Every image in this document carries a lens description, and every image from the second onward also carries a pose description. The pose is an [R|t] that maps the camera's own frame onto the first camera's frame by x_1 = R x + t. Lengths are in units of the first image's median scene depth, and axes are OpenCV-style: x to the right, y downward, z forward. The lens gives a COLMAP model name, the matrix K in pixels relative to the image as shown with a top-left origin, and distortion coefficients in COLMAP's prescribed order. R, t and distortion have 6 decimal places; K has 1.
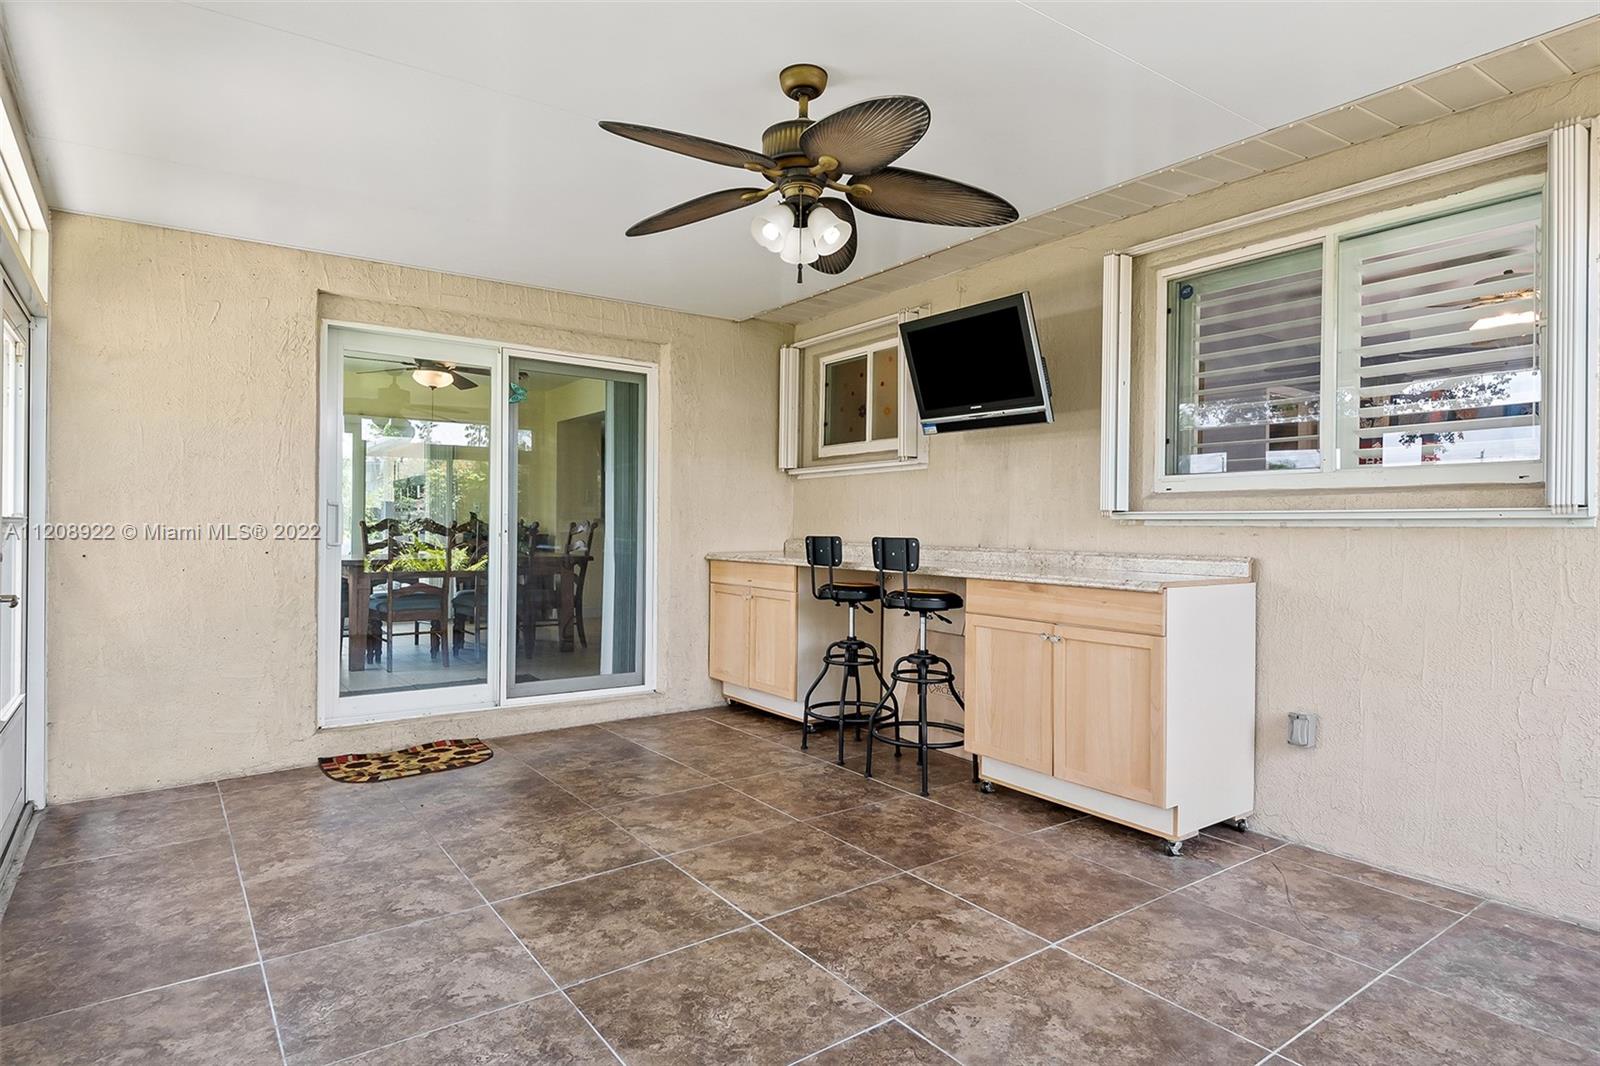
lens RADIAL K [[873.3, 0, 800.0], [0, 873.3, 533.0], [0, 0, 1]] dist [0.034641, -0.020276]
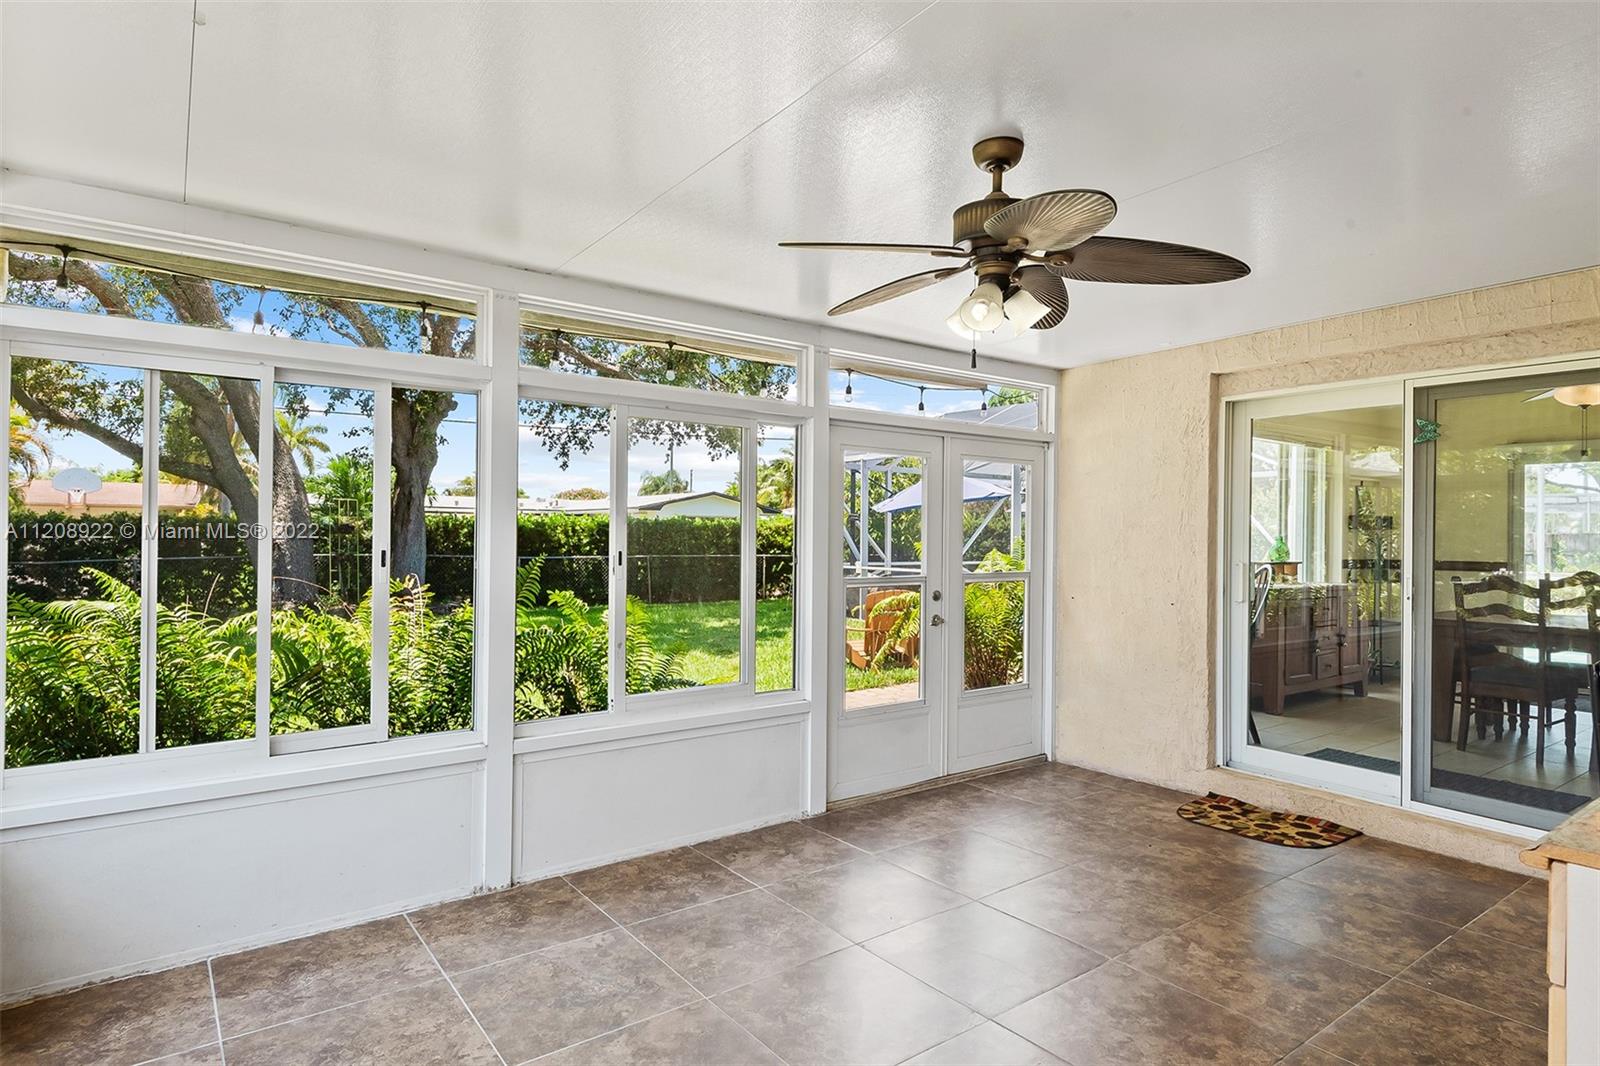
lens RADIAL K [[873.3, 0, 800.0], [0, 873.3, 533.0], [0, 0, 1]] dist [0.034641, -0.020276]
pose [[0.004391, -0.011400, -0.999925, 0.624317], [-0.015940, 0.999807, -0.011469, -0.056024], [0.999863, 0.015989, 0.004208, 0.515676]]
